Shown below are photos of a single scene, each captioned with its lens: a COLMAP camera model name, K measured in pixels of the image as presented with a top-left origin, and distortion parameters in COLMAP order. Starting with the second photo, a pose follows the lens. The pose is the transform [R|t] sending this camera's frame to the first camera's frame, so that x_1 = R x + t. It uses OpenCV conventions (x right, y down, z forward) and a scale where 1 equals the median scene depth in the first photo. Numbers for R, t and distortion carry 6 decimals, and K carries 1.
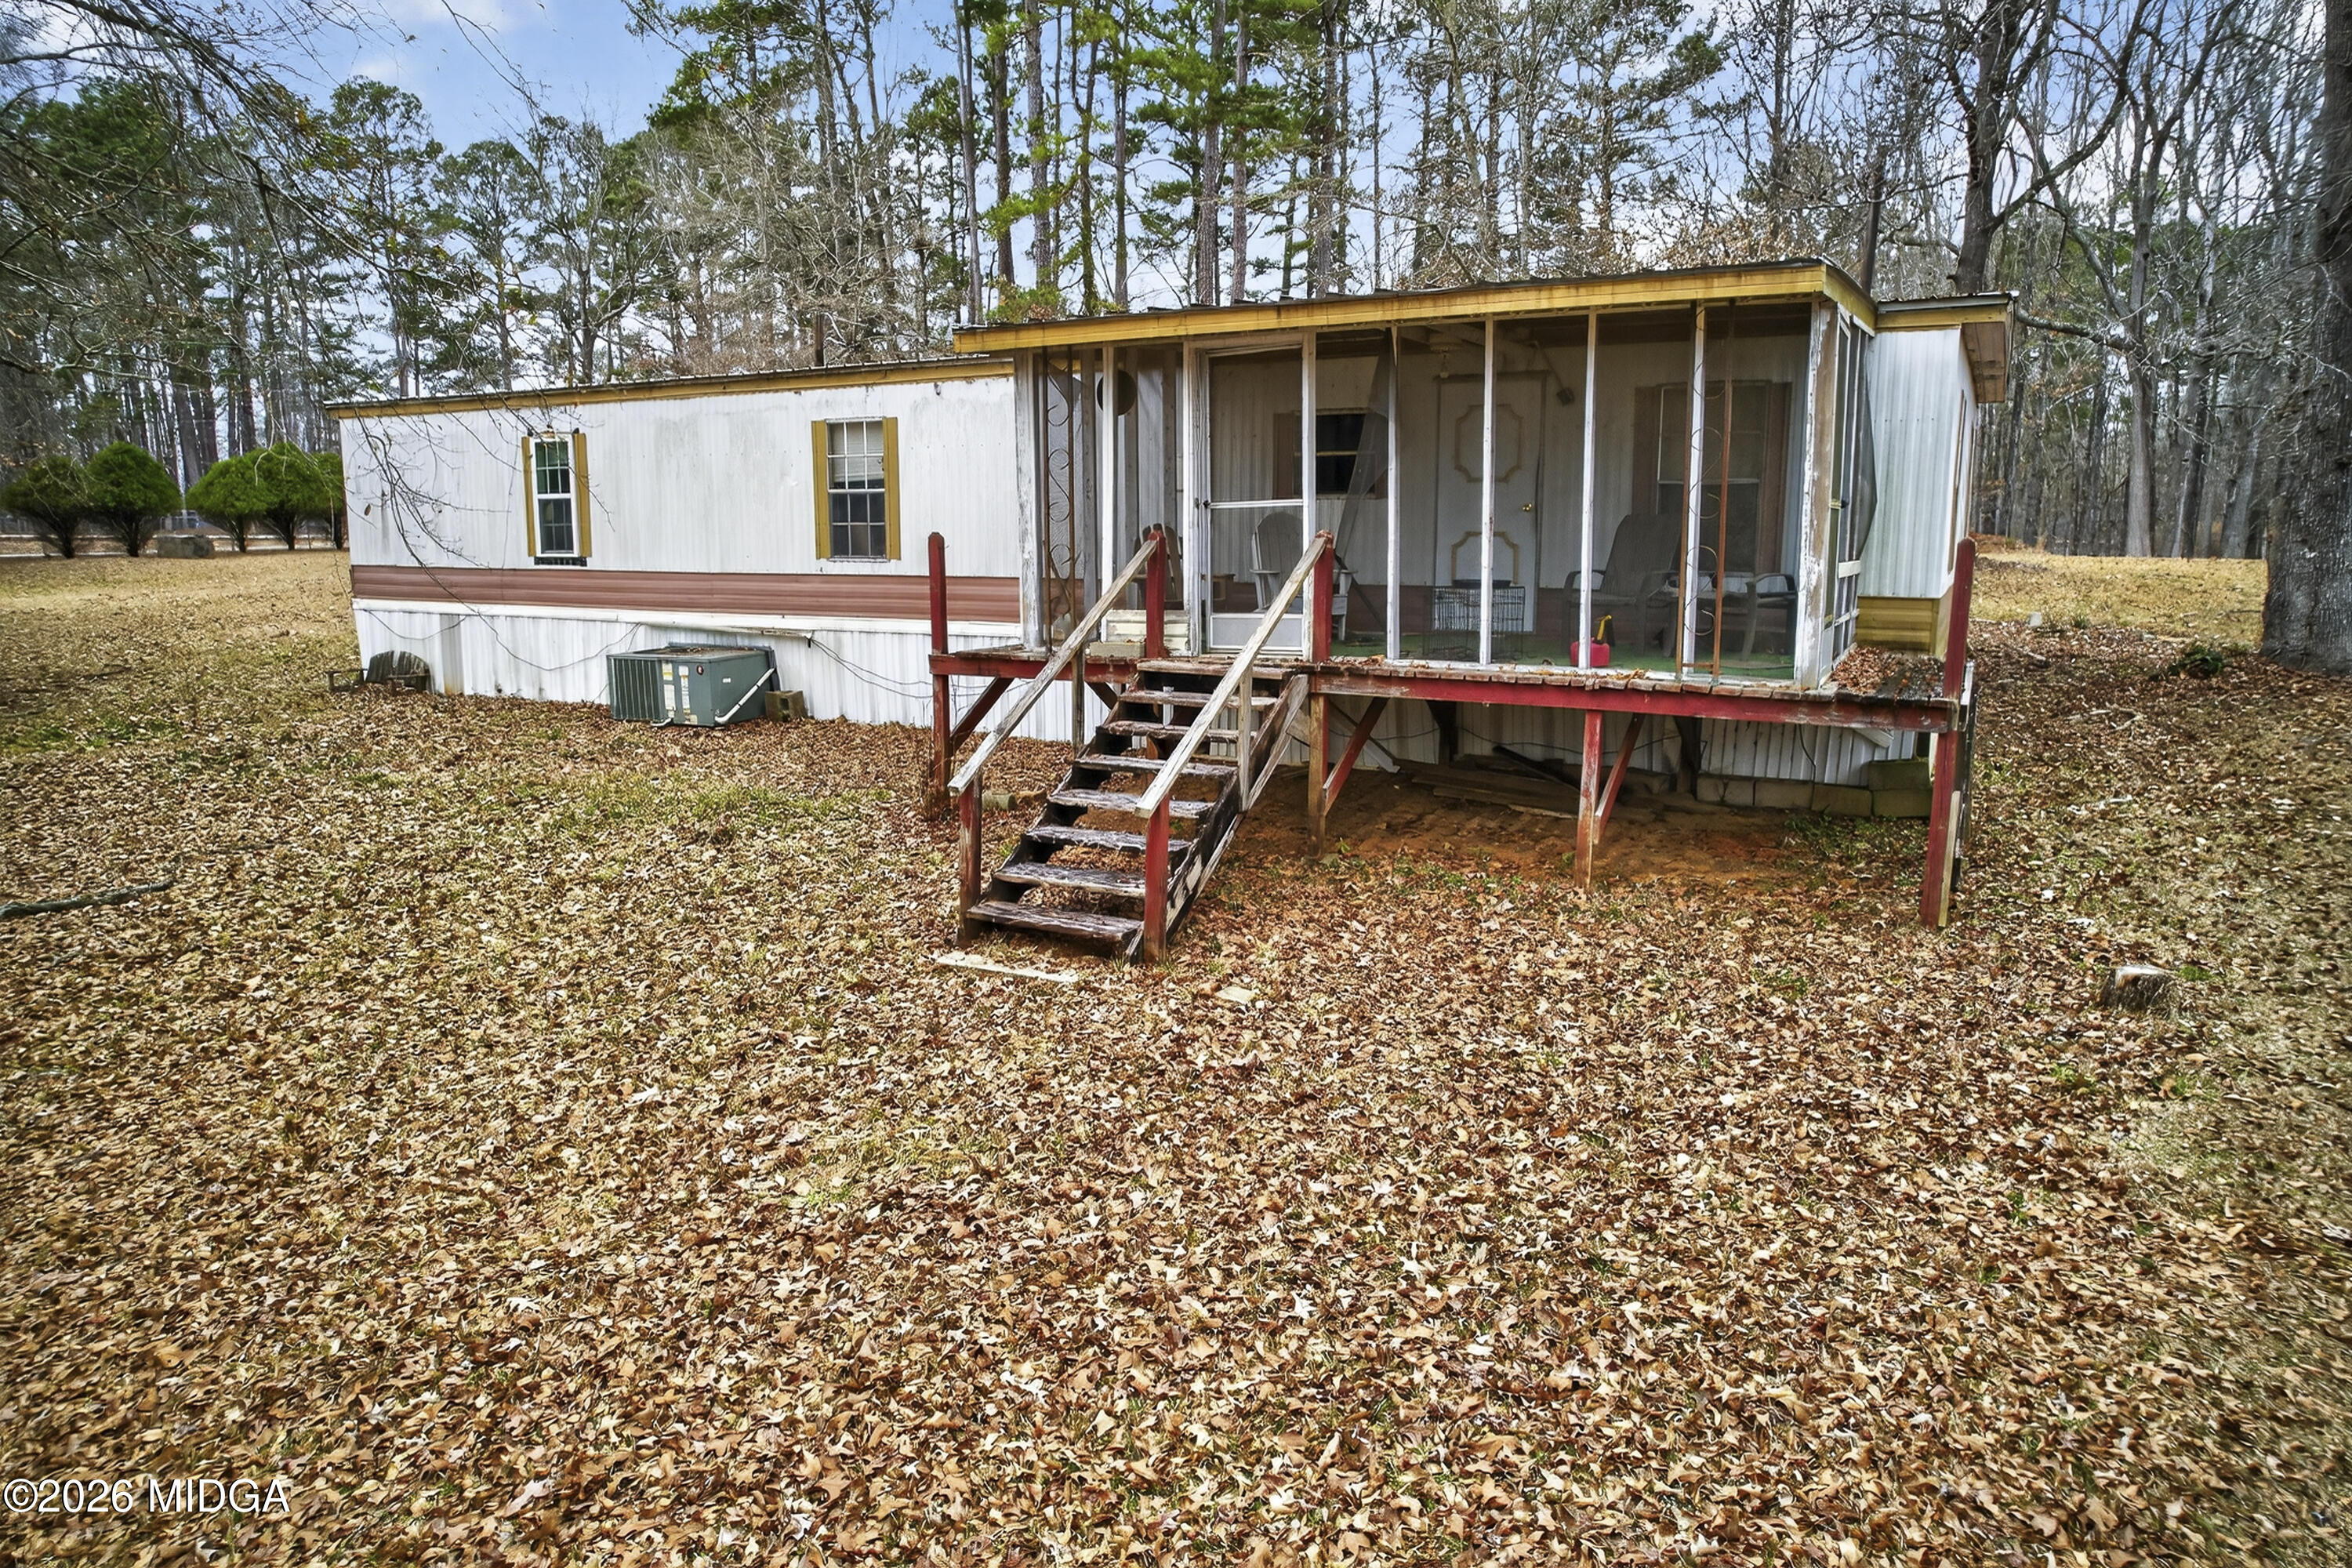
lens RADIAL K [[1538.5, 0, 1178.7], [0, 1538.5, 775.8], [0, 0, 1]] dist [-0.096696, 0.090735]
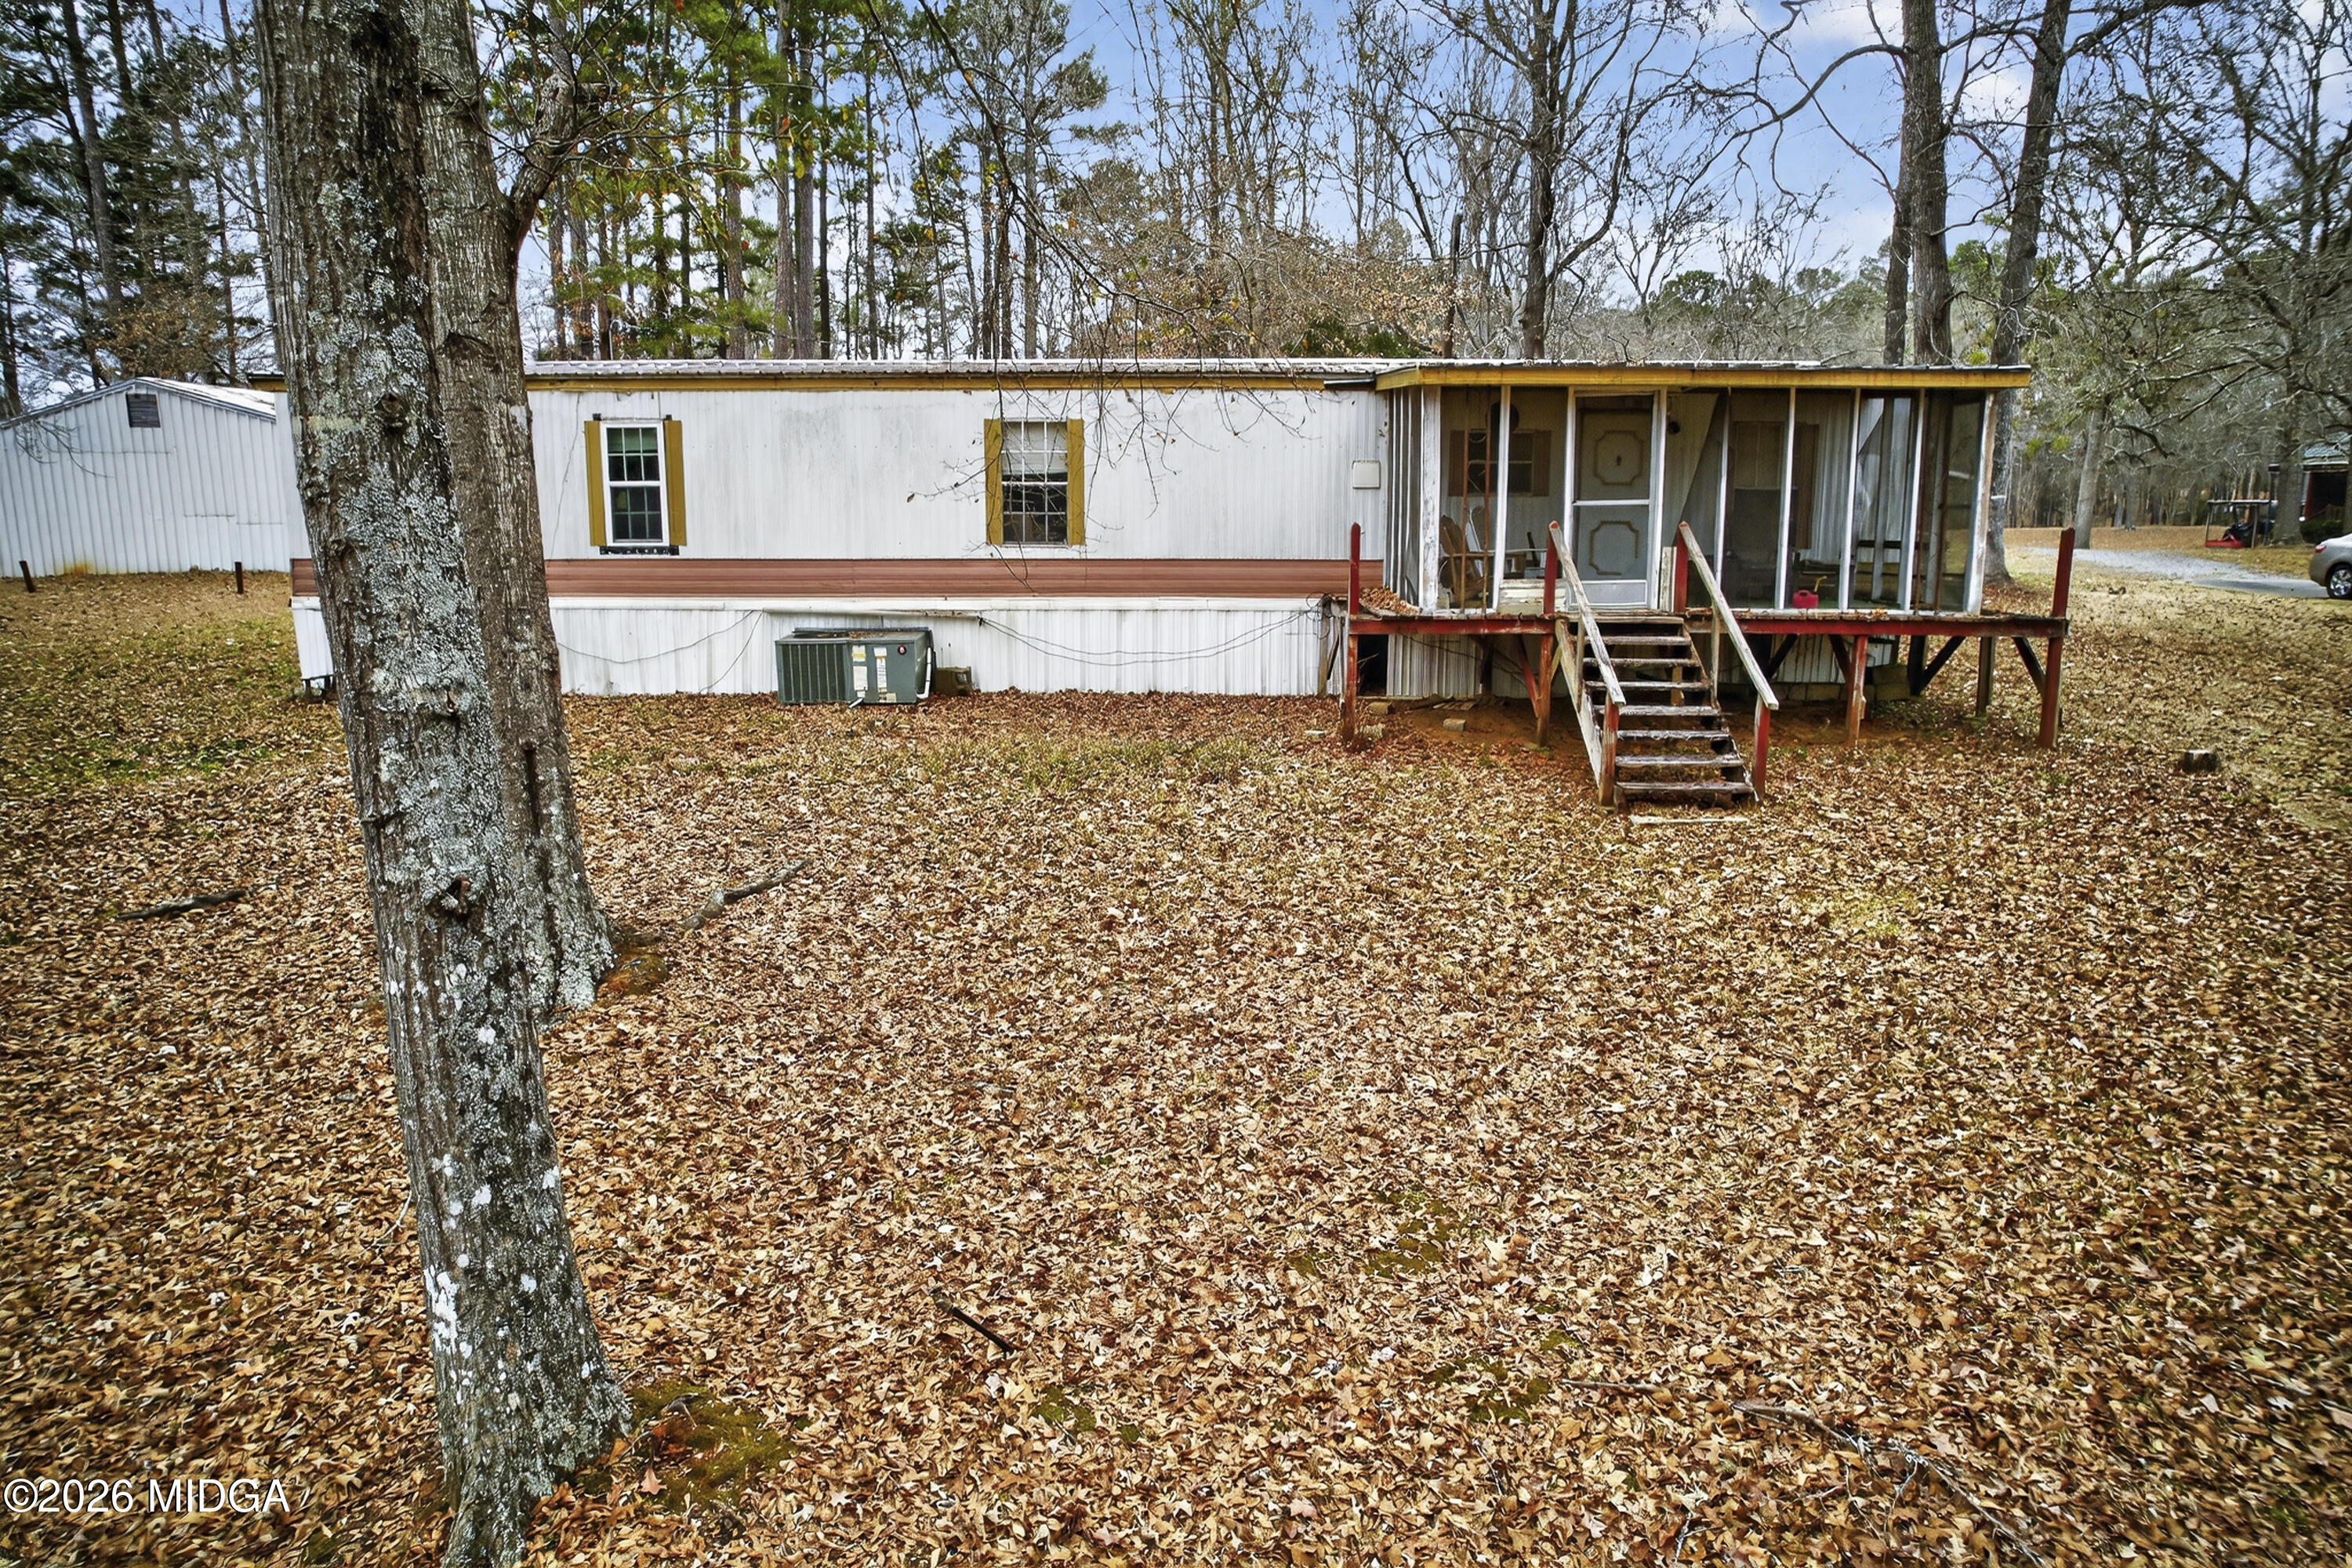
lens RADIAL K [[1538.5, 0, 1178.7], [0, 1538.5, 775.8], [0, 0, 1]] dist [-0.096696, 0.090735]
pose [[0.856824, -0.084941, 0.508564, -0.689362], [0.080577, 0.996277, 0.030643, 0.000394], [-0.509274, 0.014723, 0.860479, -0.013648]]
